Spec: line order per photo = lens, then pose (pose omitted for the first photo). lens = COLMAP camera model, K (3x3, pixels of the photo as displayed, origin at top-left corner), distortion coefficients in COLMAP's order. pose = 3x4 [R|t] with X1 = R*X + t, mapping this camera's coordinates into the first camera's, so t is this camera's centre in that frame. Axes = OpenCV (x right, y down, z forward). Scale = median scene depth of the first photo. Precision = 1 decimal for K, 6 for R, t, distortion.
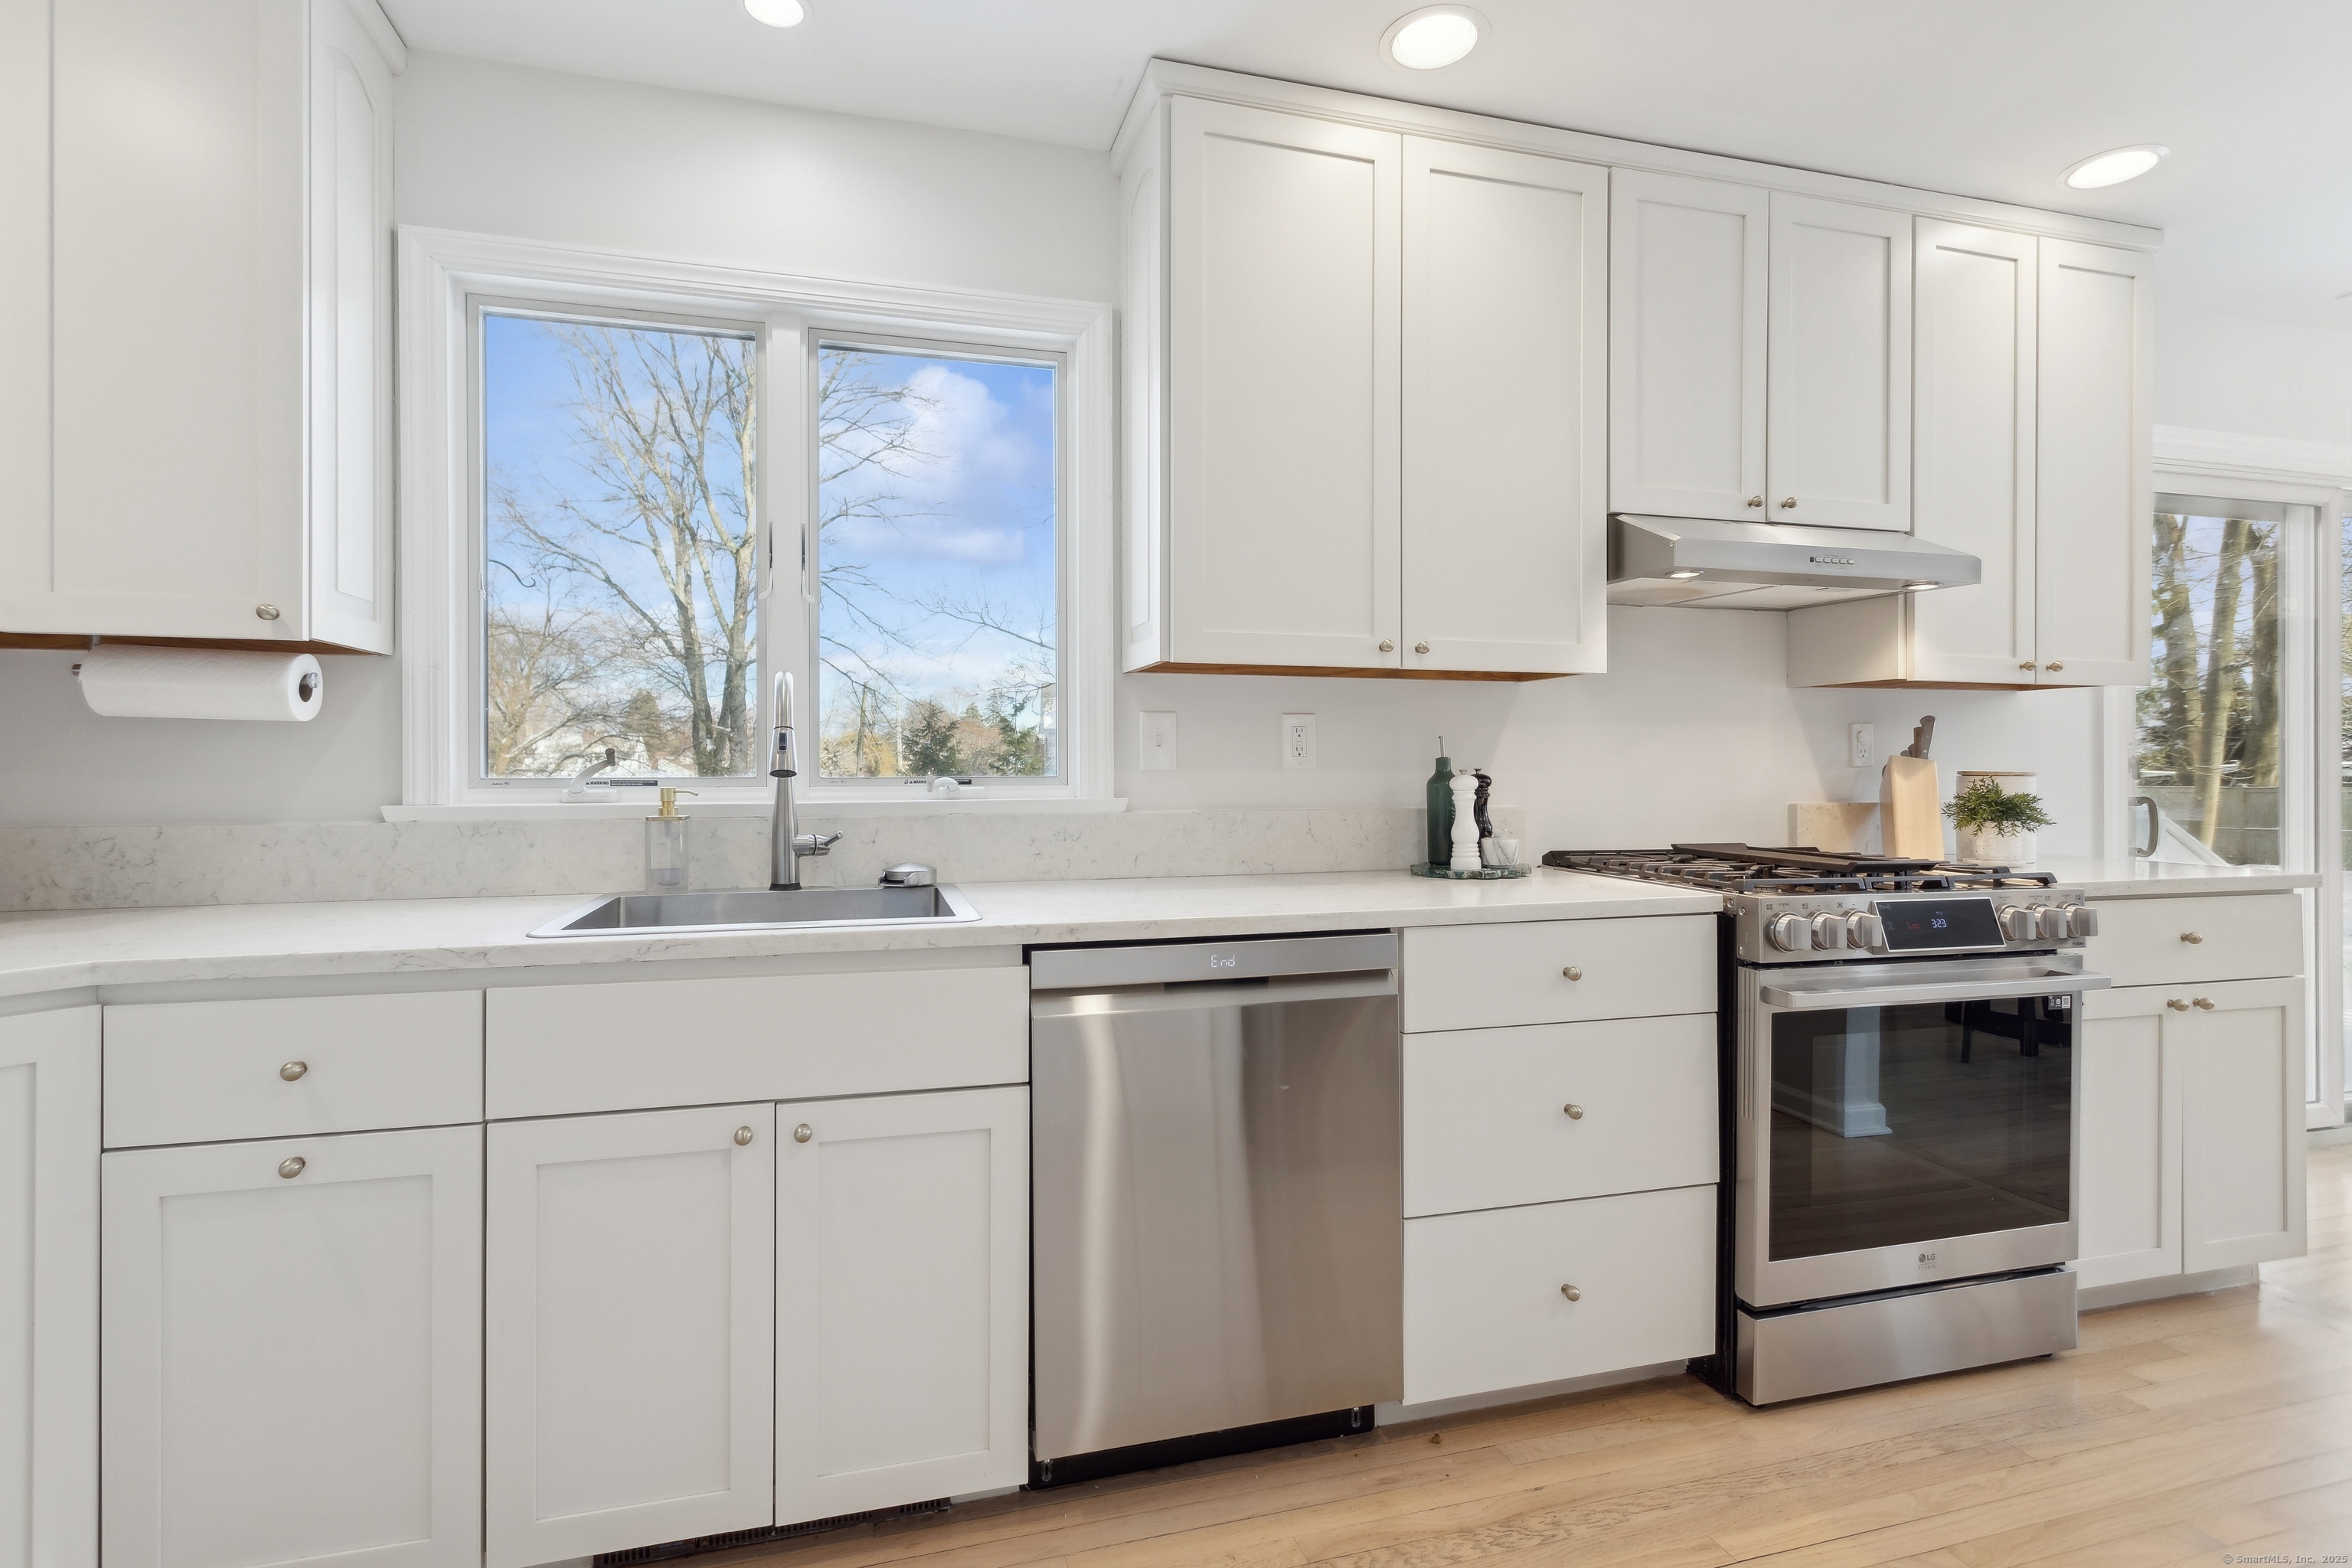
lens RADIAL K [[1169.2, 0, 1170.8], [0, 1169.2, 772.7], [0, 0, 1]] dist [0.001237, 0.000571]
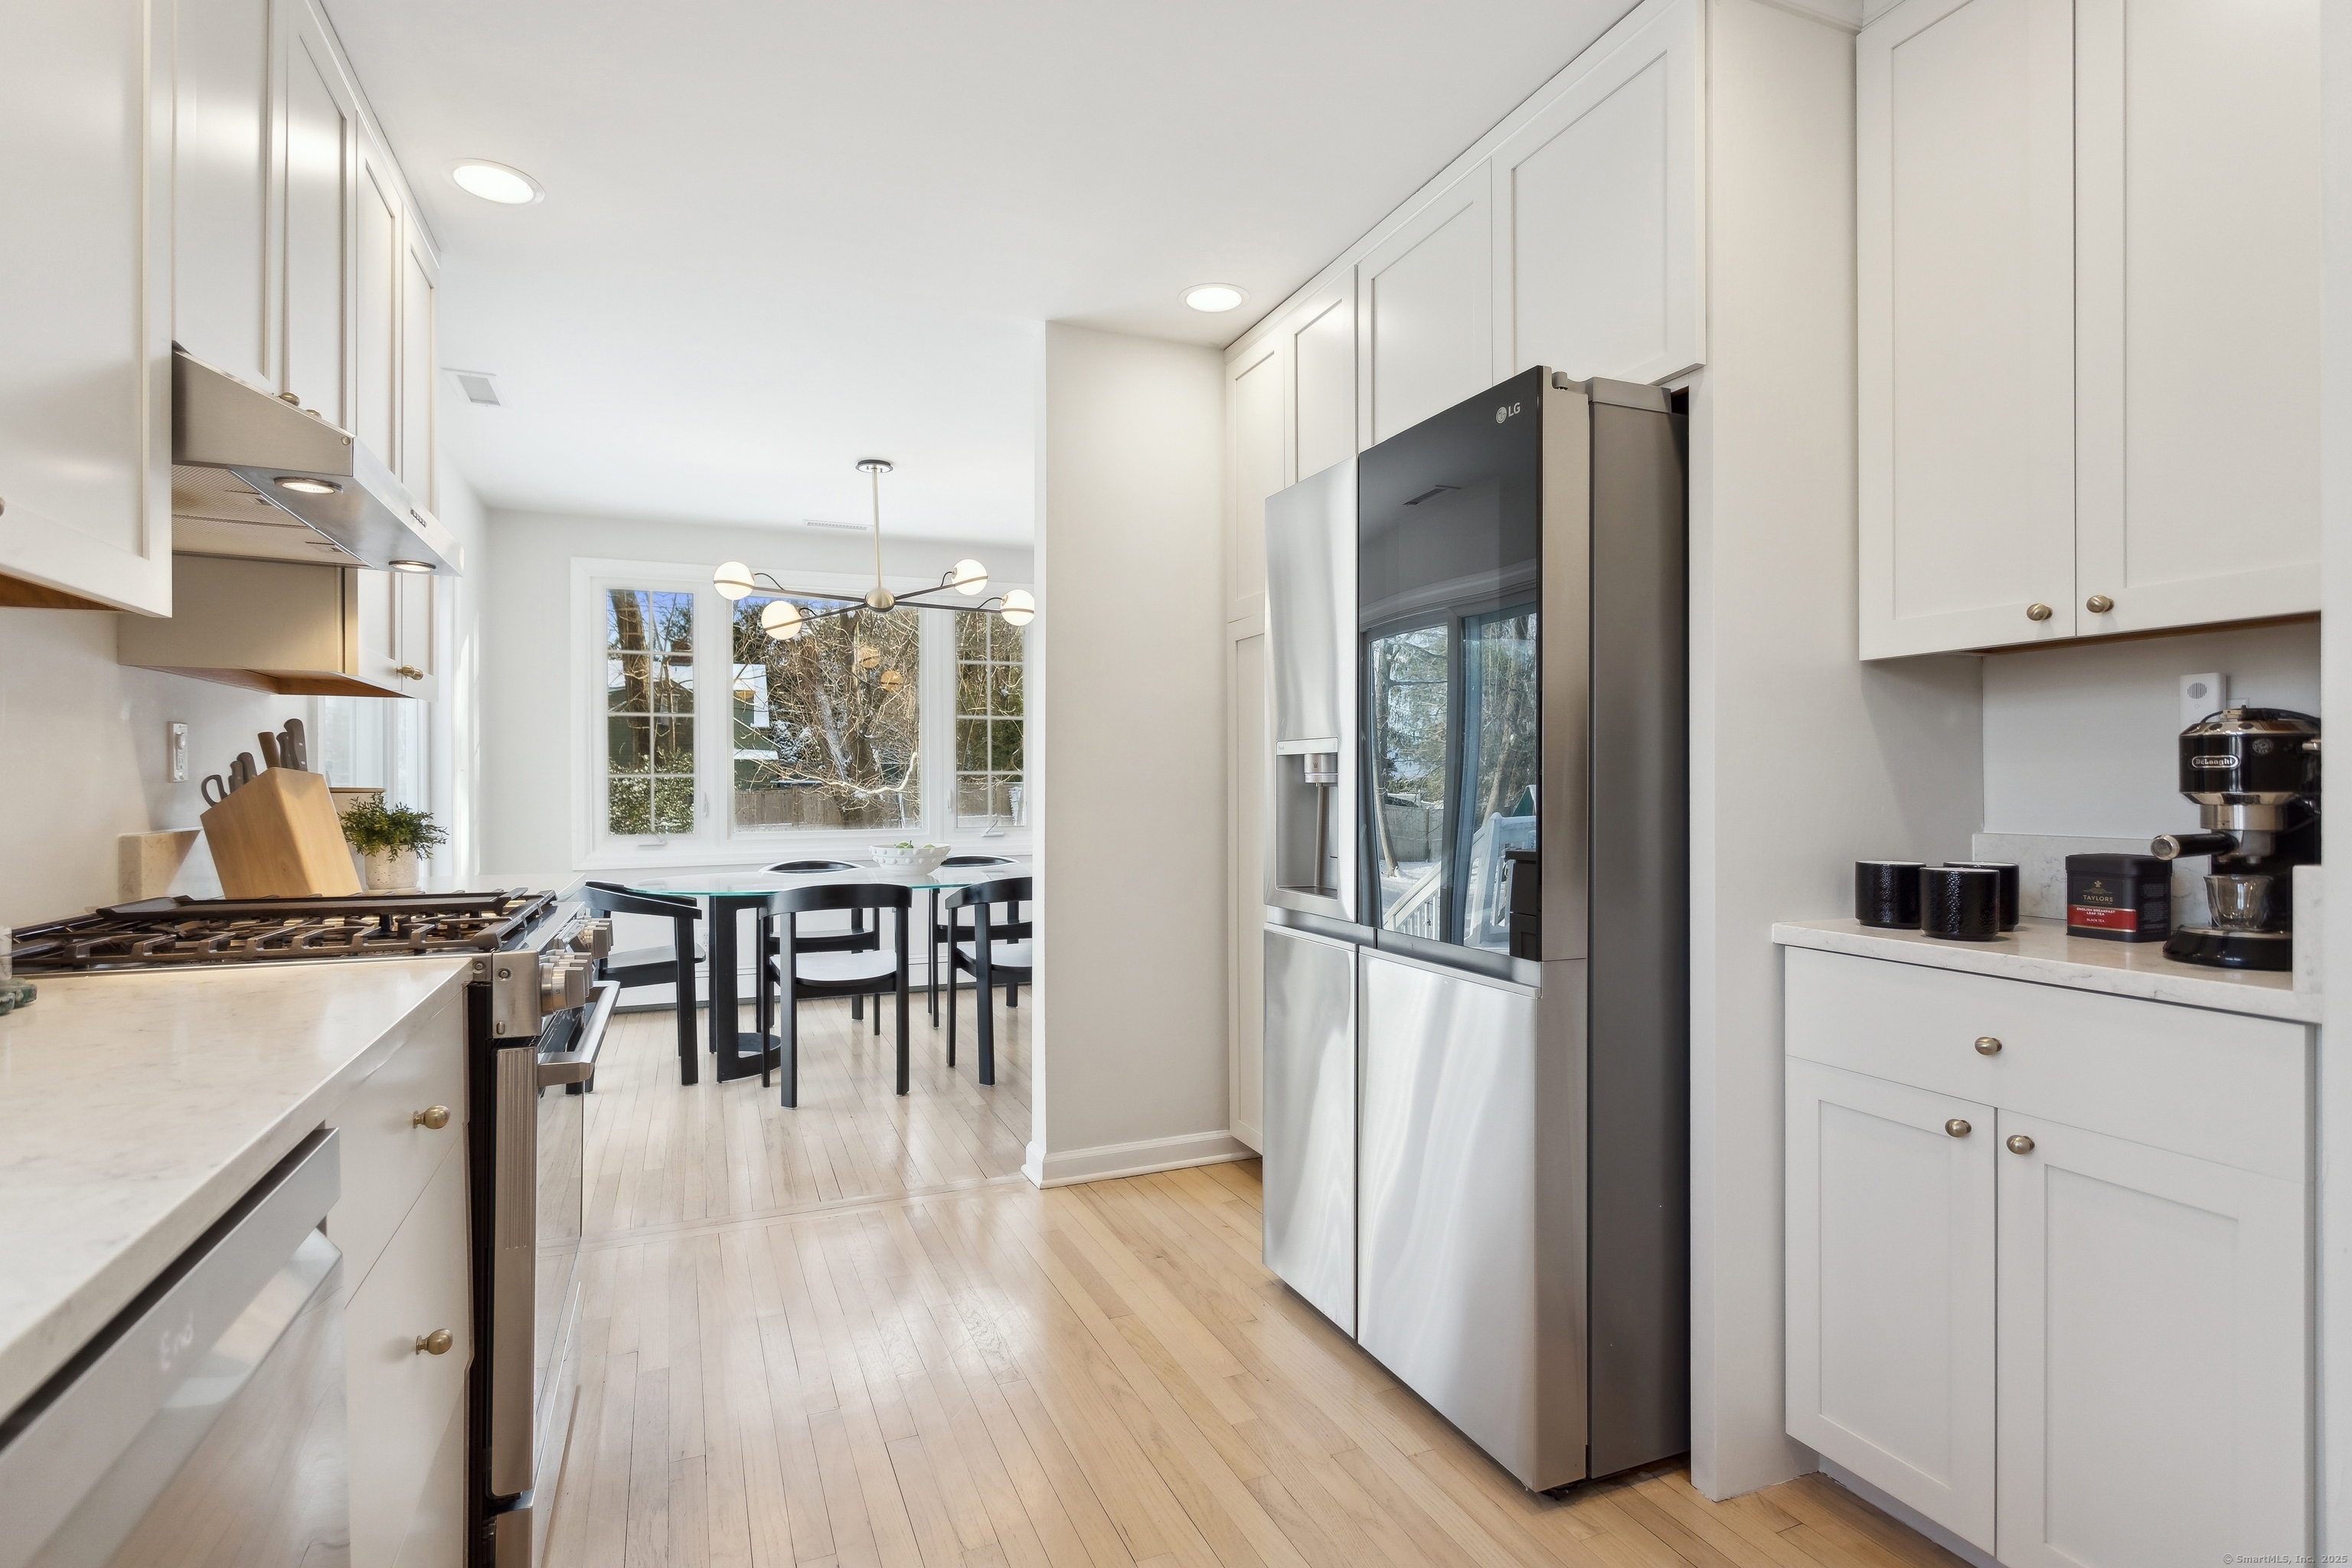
lens RADIAL K [[1169.2, 0, 1159.7], [0, 1169.2, 778.4], [0, 0, 1]] dist [0.001237, 0.000571]
pose [[-0.143383, 0.004104, 0.989659, -0.258408], [0.005231, 0.999981, -0.003388, -0.001595], [-0.989653, 0.004691, -0.143402, 0.571838]]
